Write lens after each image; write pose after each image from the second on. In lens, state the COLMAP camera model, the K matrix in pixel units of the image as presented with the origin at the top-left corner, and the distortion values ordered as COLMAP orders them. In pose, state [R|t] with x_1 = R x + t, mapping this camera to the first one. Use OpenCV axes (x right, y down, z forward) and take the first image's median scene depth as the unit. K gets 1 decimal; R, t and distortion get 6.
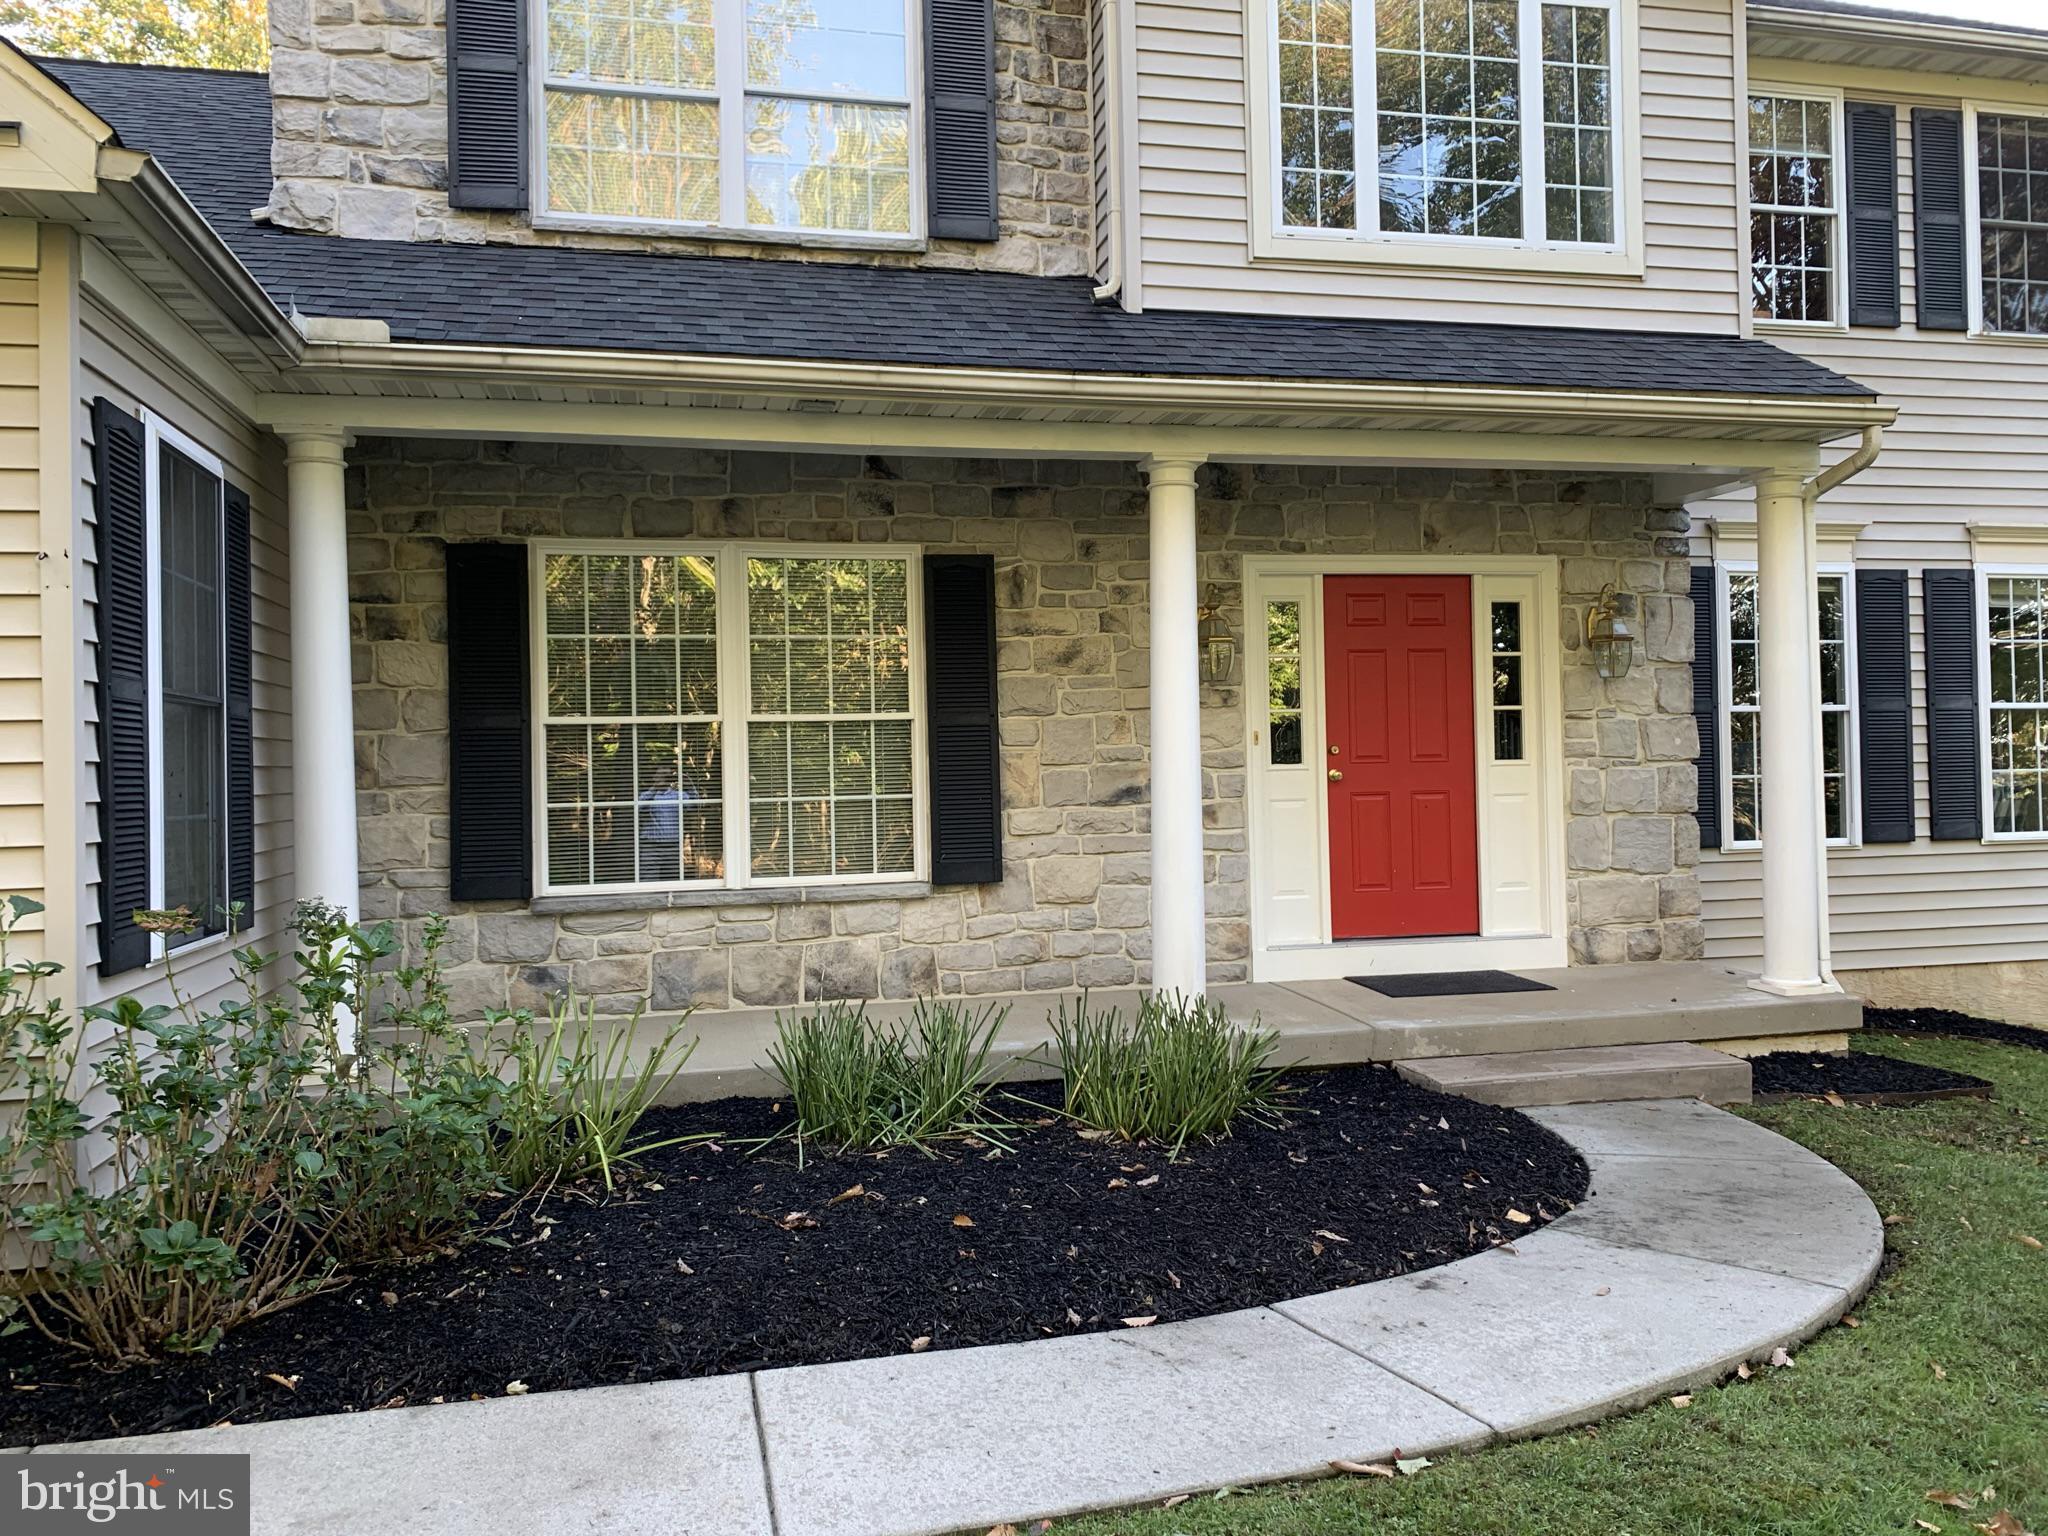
lens RADIAL K [[1564.4, 0, 1033.5], [0, 1564.4, 763.4], [0, 0, 1]] dist [0.022555, -0.023519]
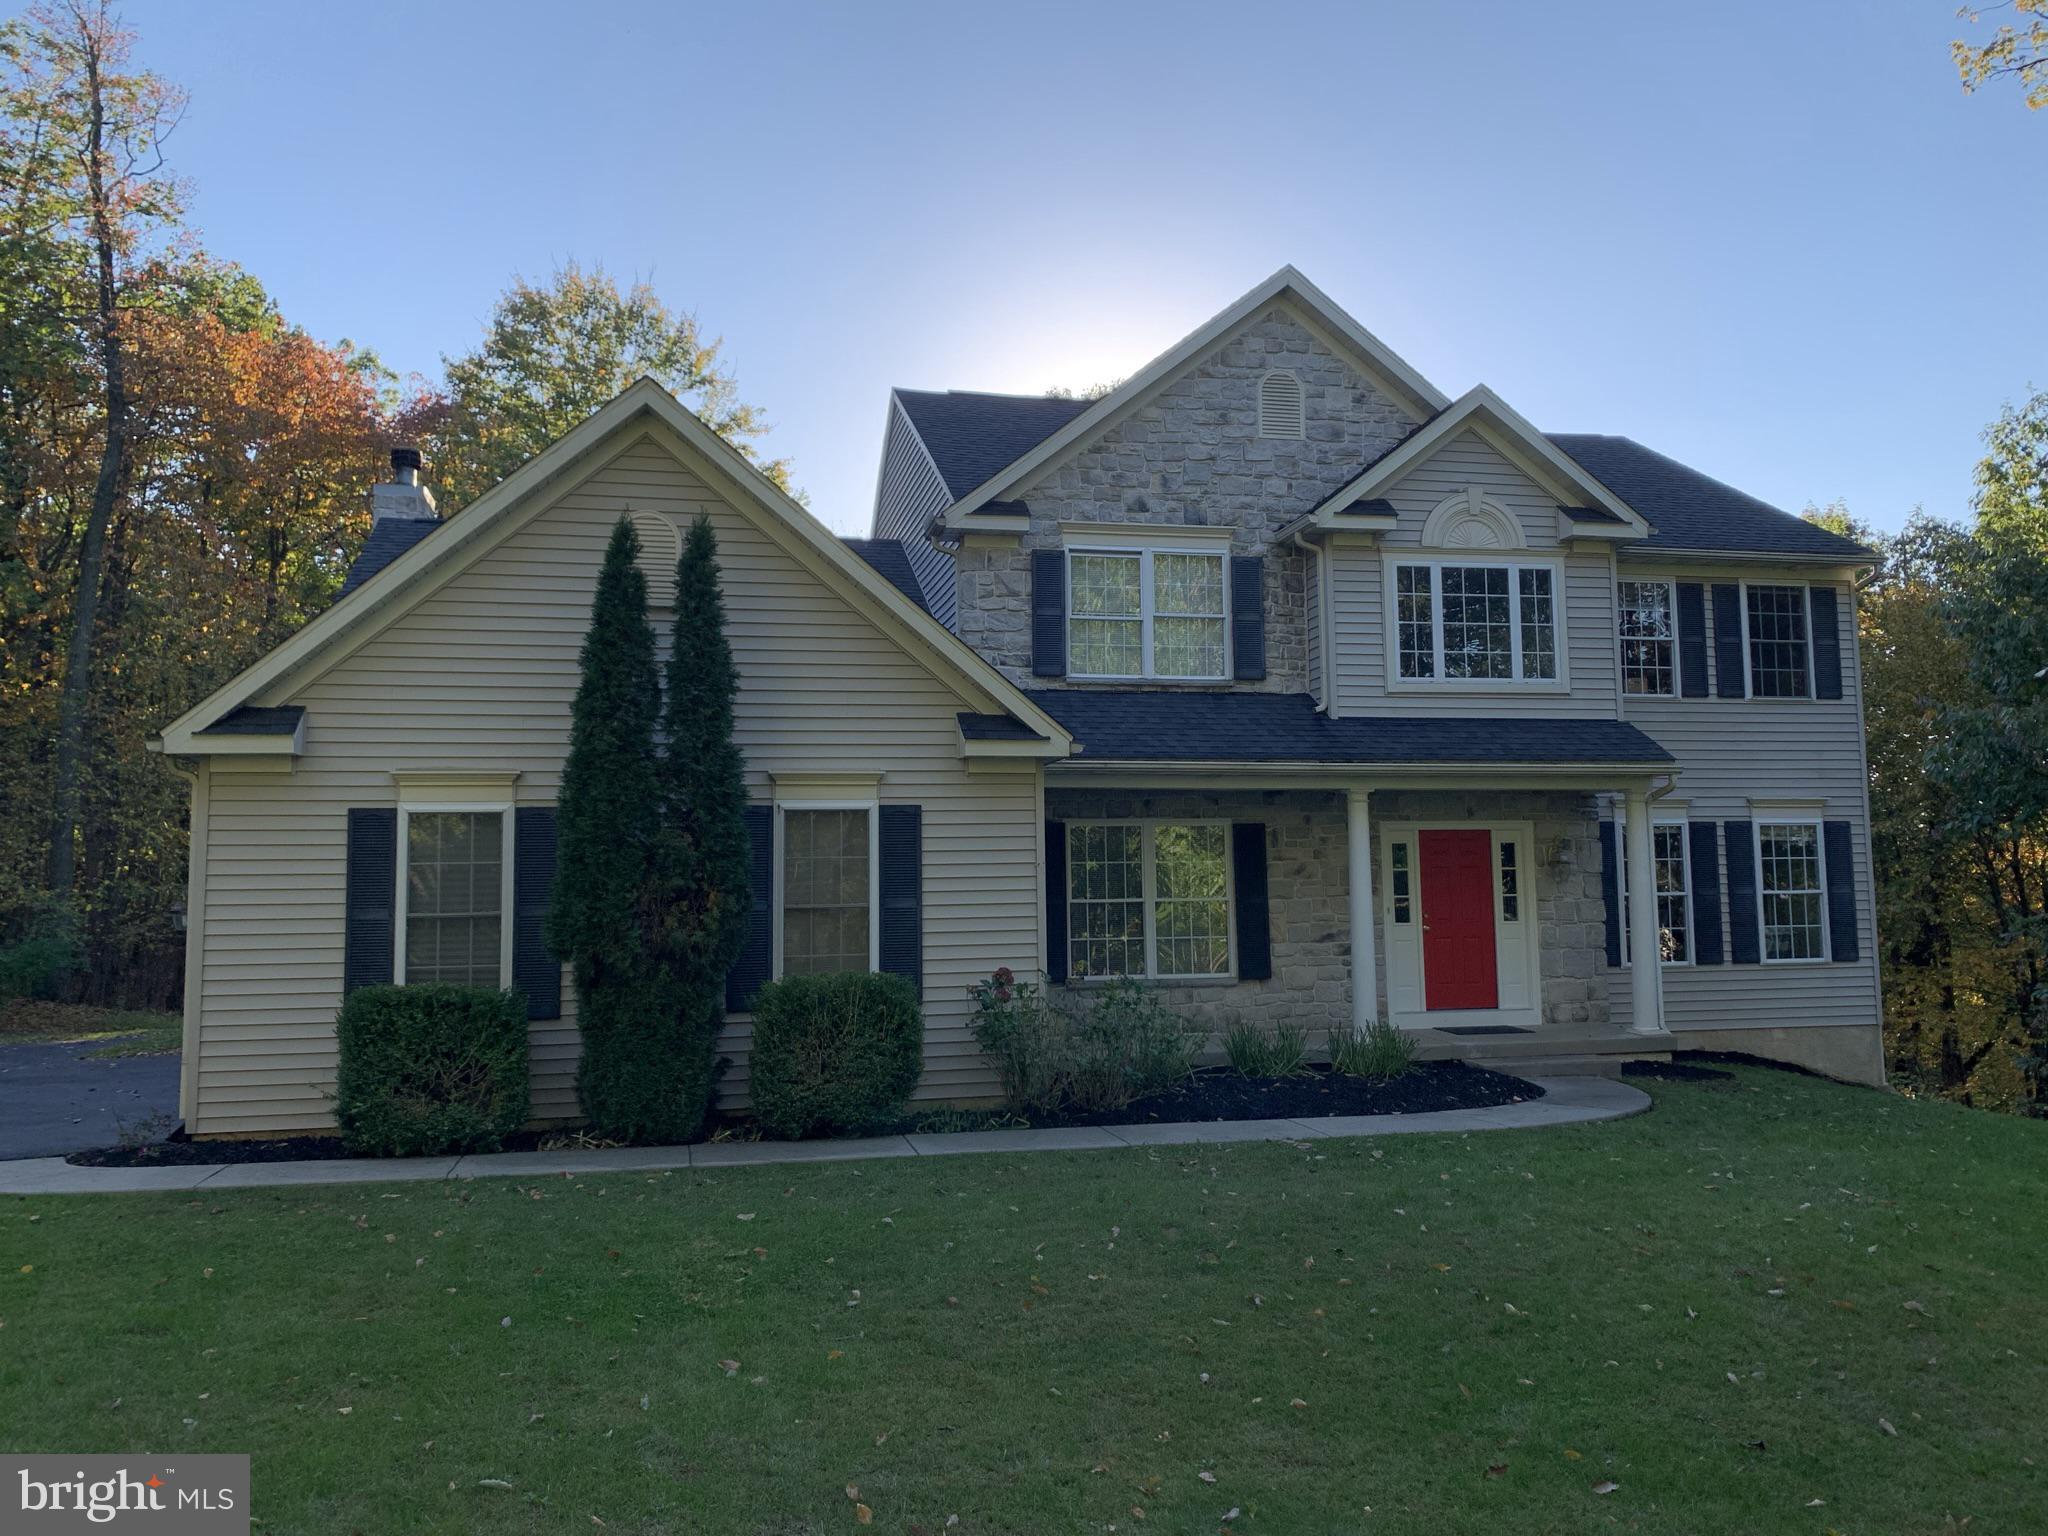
lens RADIAL K [[1564.4, 0, 984.9], [0, 1564.4, 748.9], [0, 0, 1]] dist [0.022555, -0.023519]
pose [[0.999585, 0.004597, -0.028440, -0.342060], [-0.006953, 0.996498, -0.083332, -0.053686], [0.027957, 0.083495, 0.996116, -1.132171]]
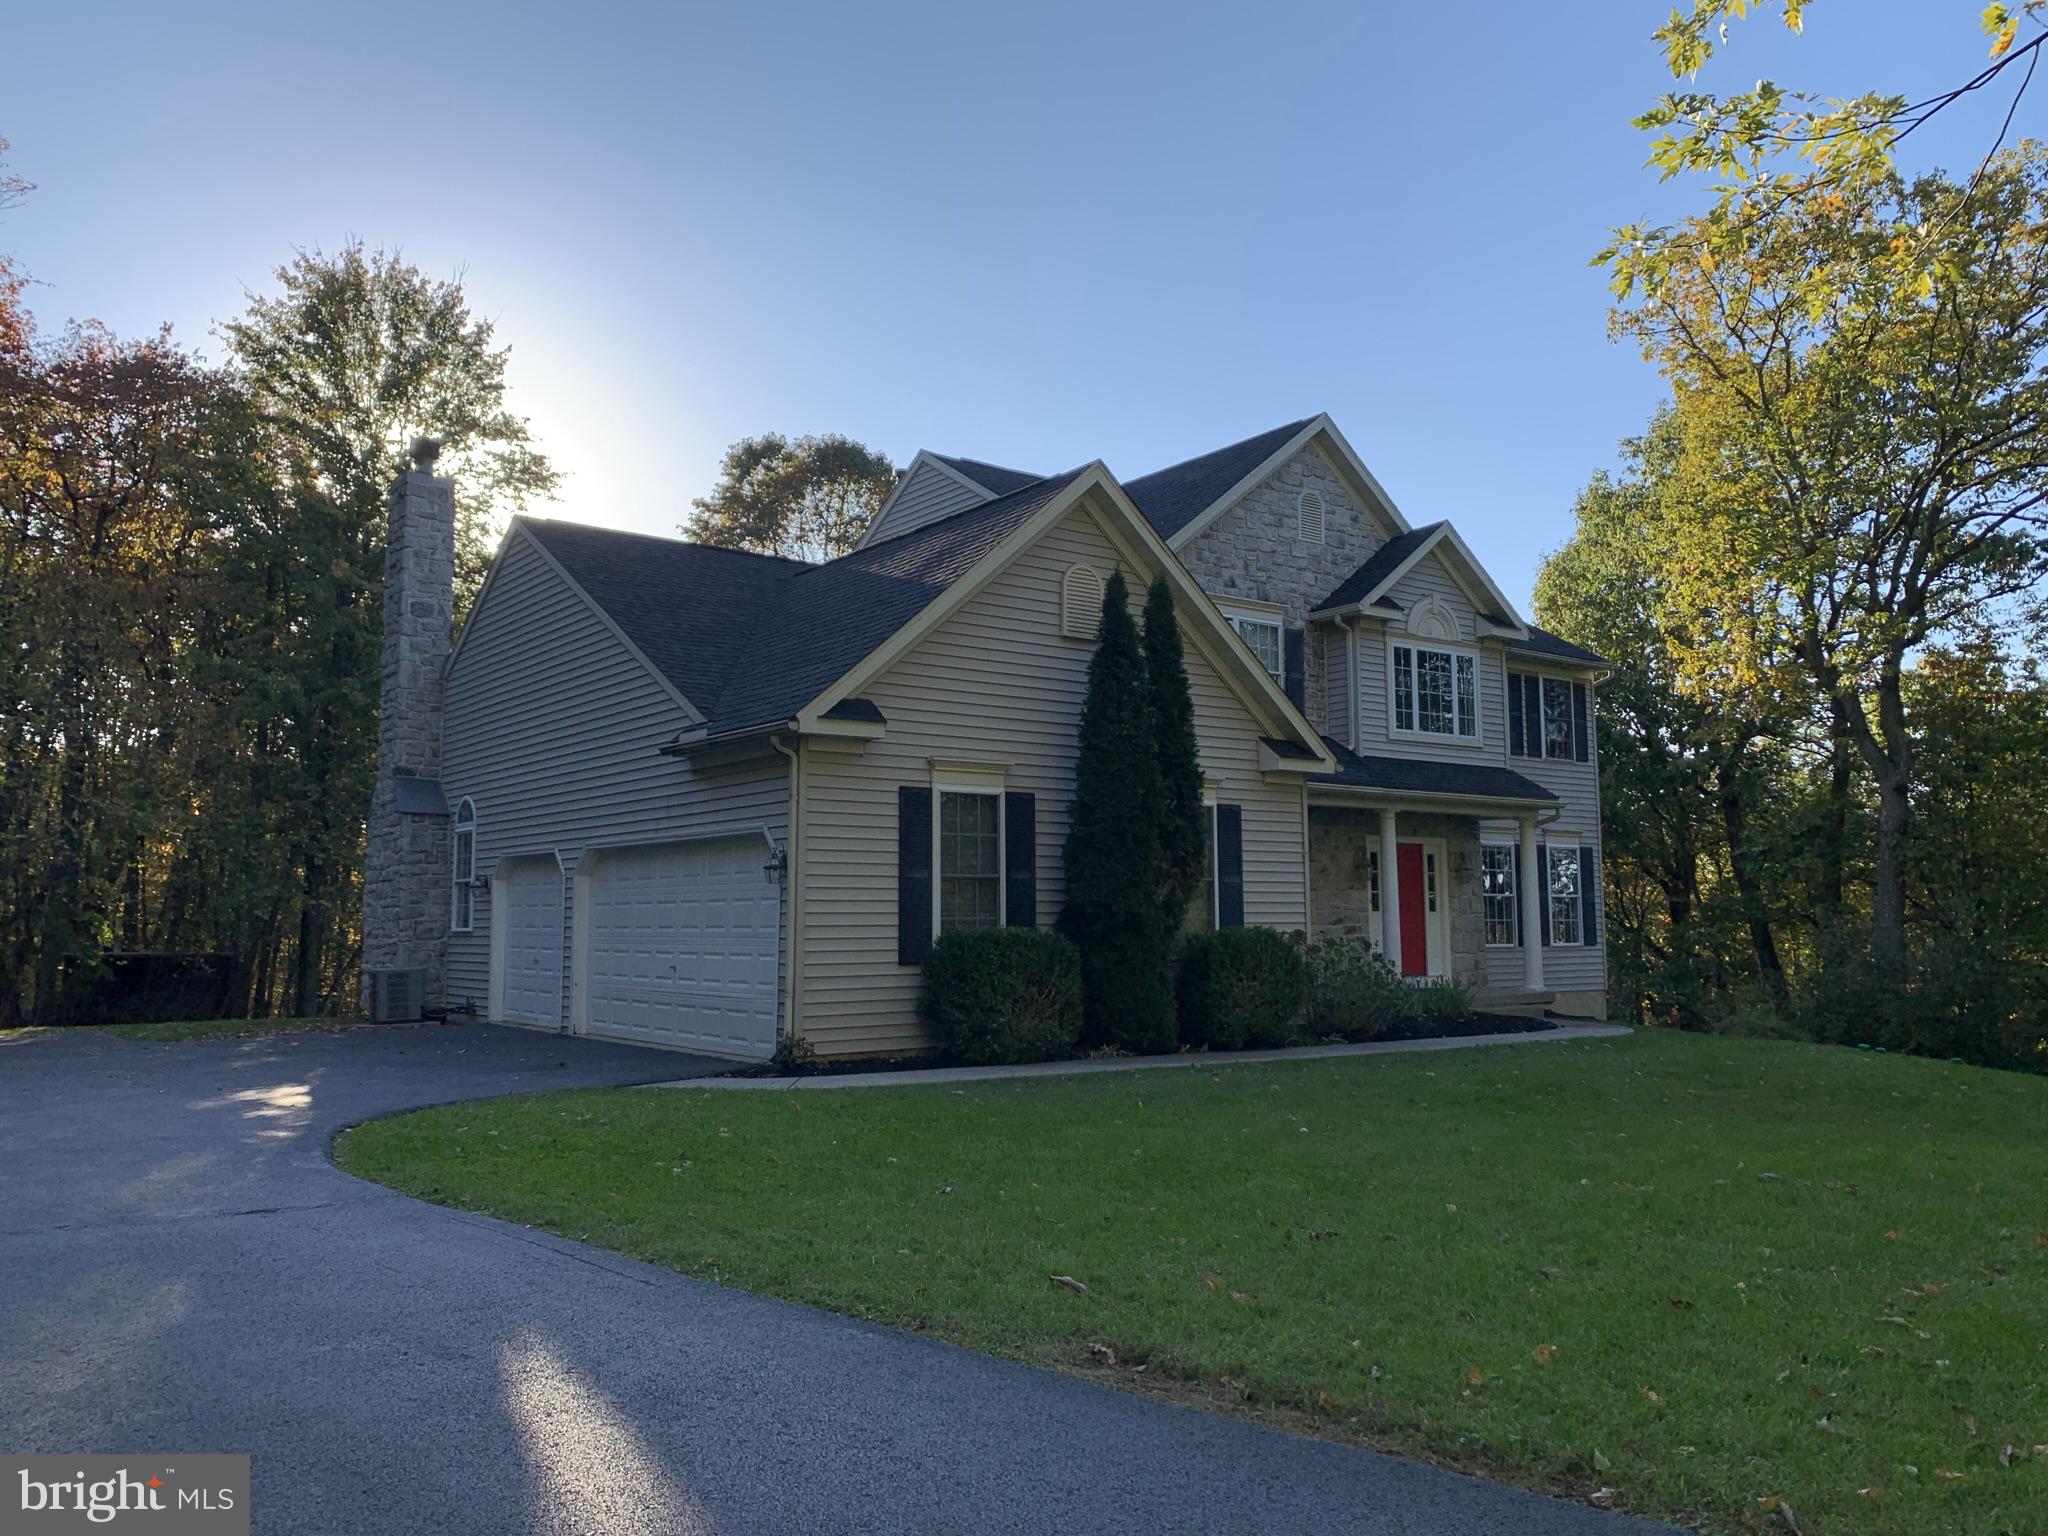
lens RADIAL K [[1564.4, 0, 942.8], [0, 1564.4, 746.3], [0, 0, 1]] dist [0.022555, -0.023519]
pose [[0.928671, 0.062158, 0.365659, -1.638669], [-0.022304, 0.993432, -0.112228, 0.040507], [-0.370234, 0.096067, 0.923958, -1.352241]]
